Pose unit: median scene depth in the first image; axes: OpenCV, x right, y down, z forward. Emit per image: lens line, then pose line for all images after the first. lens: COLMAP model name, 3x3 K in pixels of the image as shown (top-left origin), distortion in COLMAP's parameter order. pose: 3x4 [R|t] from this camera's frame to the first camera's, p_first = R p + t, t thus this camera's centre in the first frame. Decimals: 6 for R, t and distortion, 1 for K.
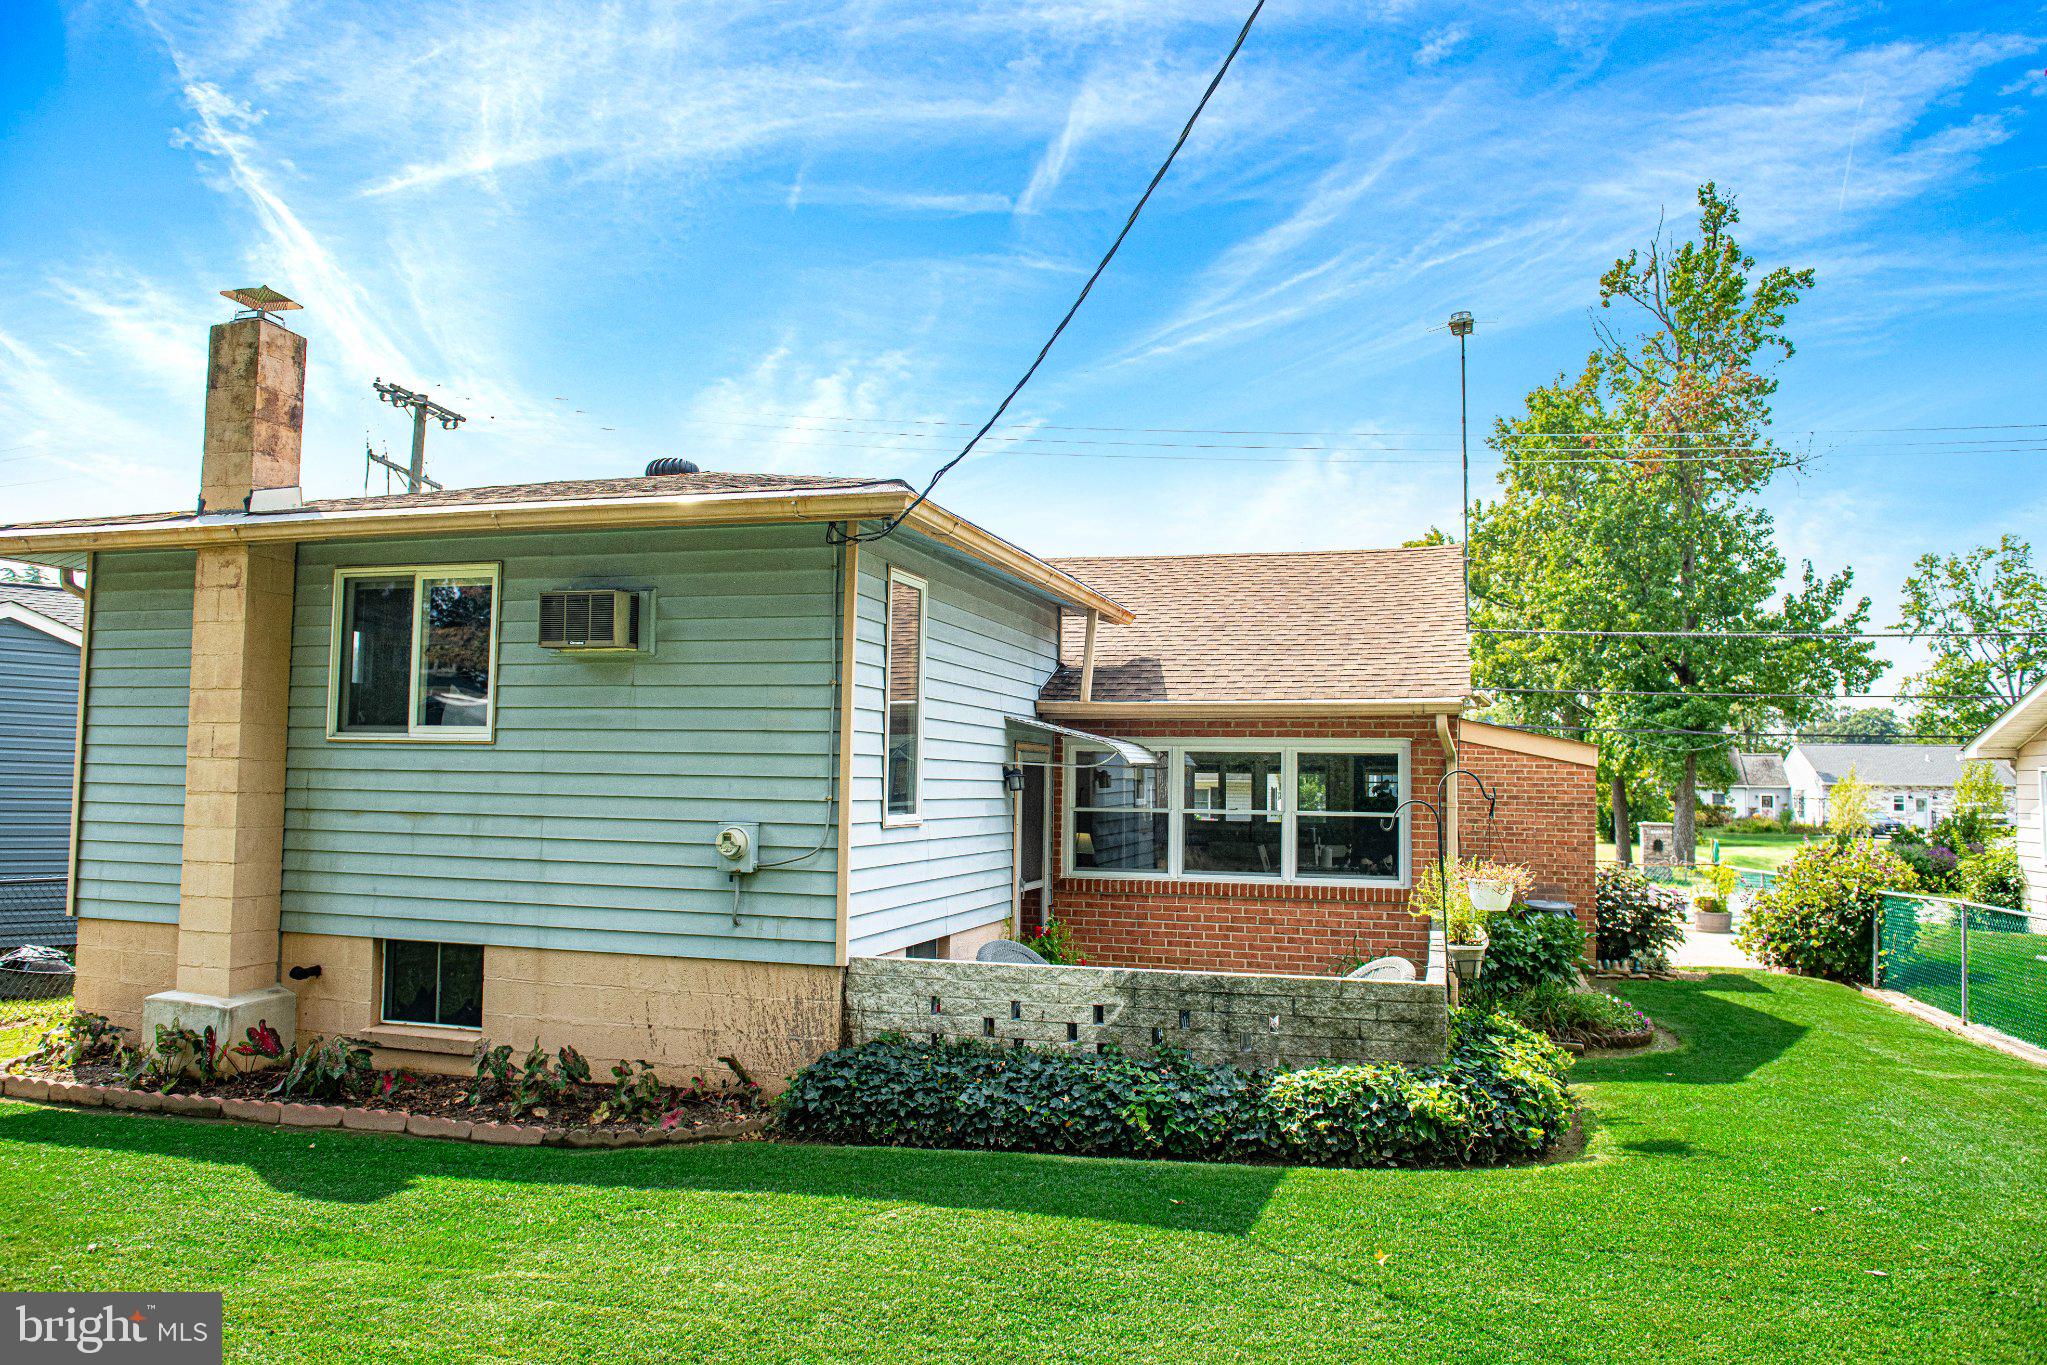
lens RADIAL K [[1405.1, 0, 1043.4], [0, 1405.1, 684.4], [0, 0, 1]] dist [-0.044571, -0.005115]
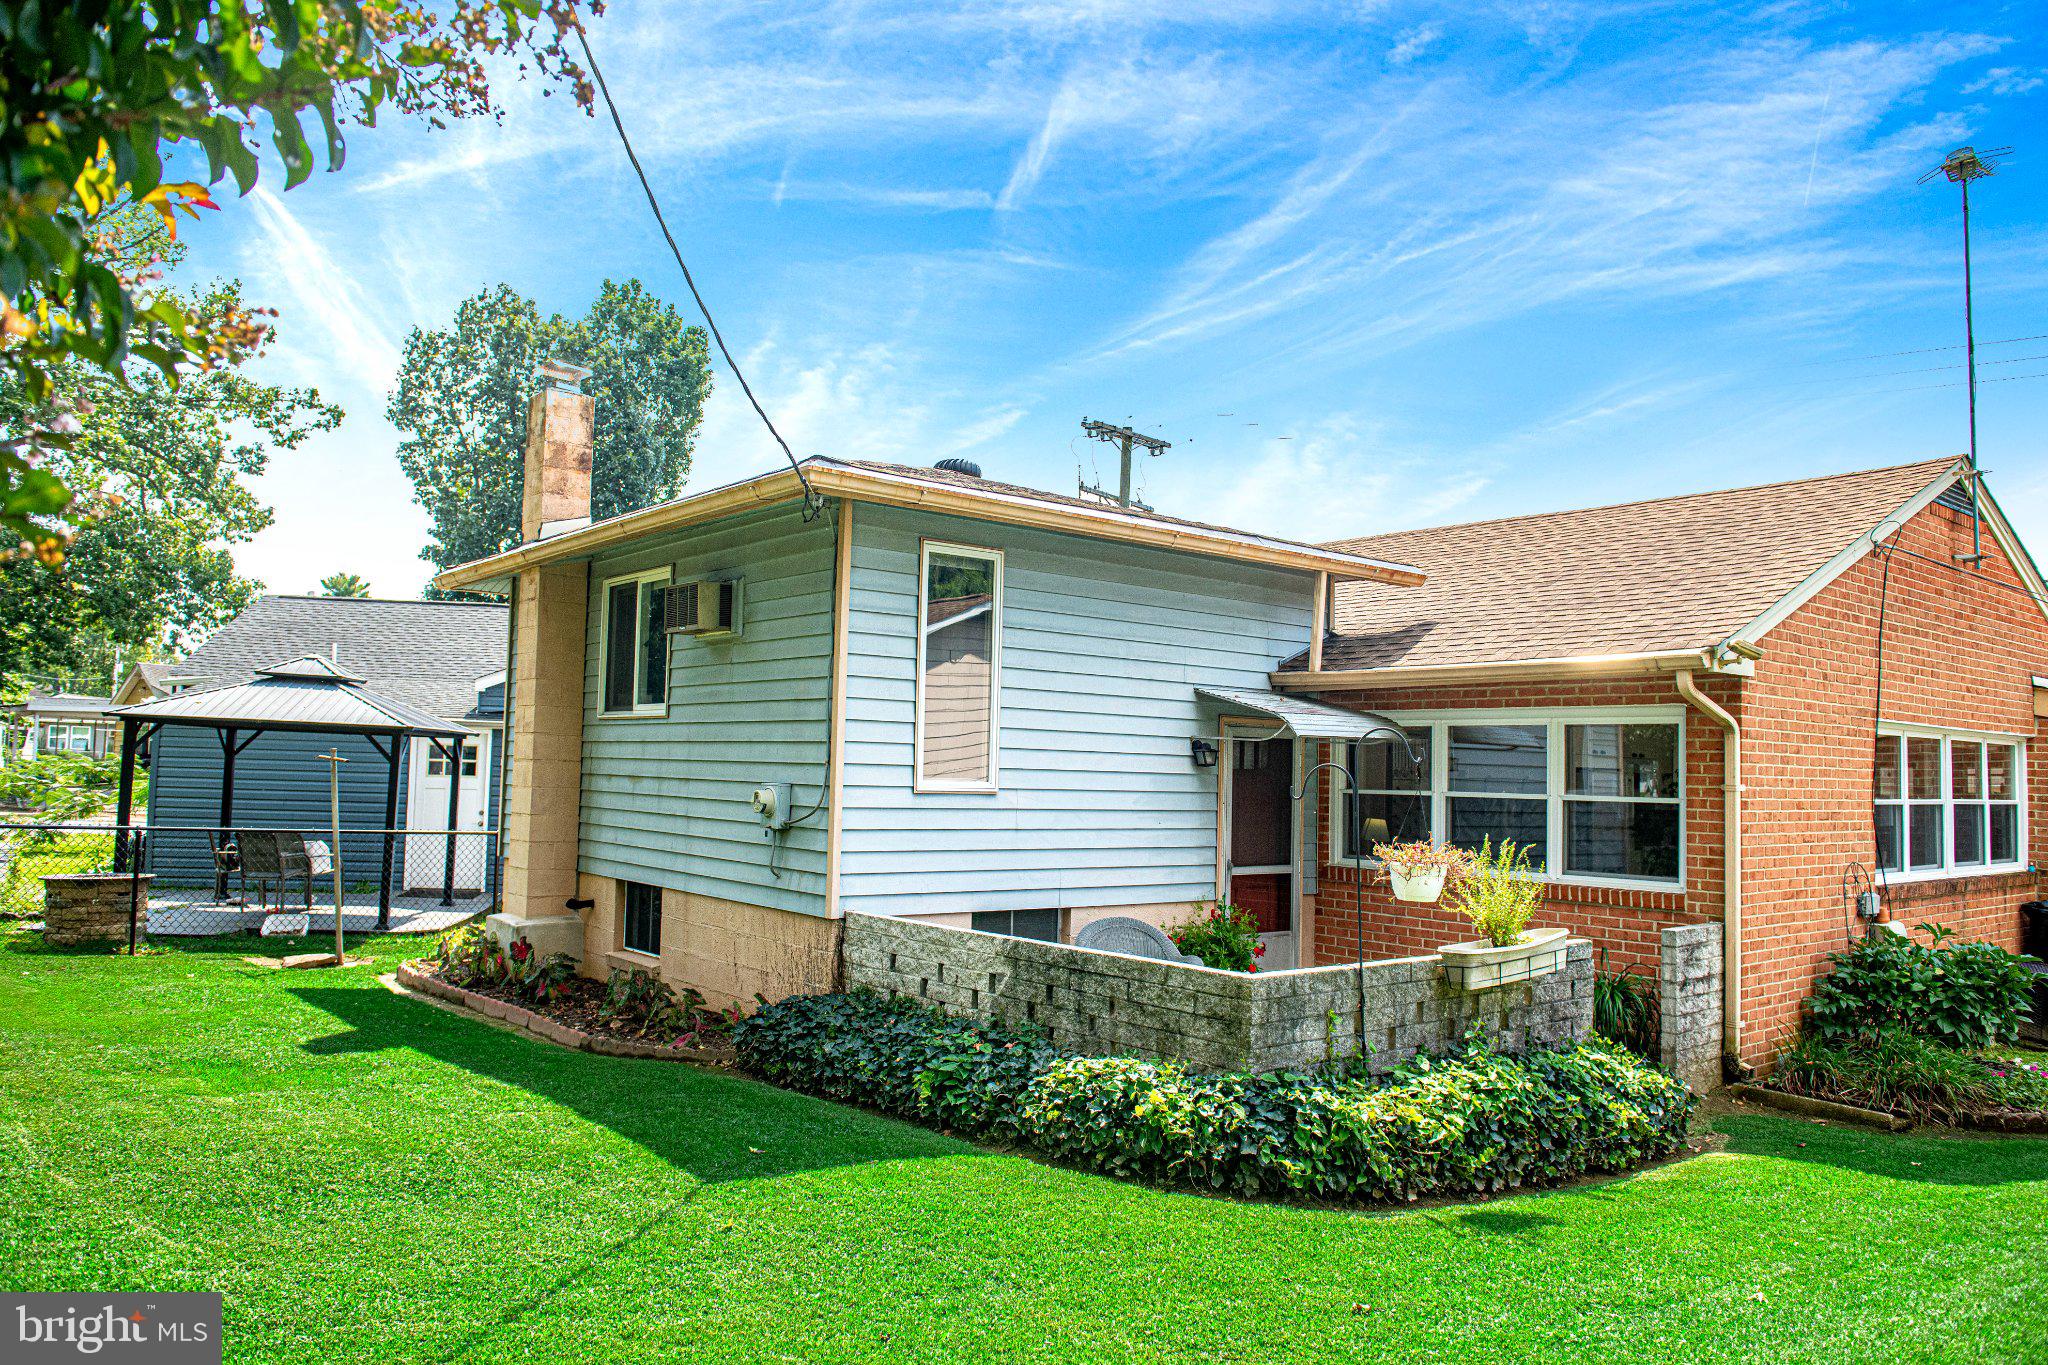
lens RADIAL K [[1405.8, 0, 1038.9], [0, 1405.8, 678.6], [0, 0, 1]] dist [-0.044571, -0.005115]
pose [[0.828575, -0.030745, -0.559033, 0.516894], [0.025538, 0.999527, -0.017119, 0.036671], [0.559296, -0.000092, 0.828968, 0.183713]]
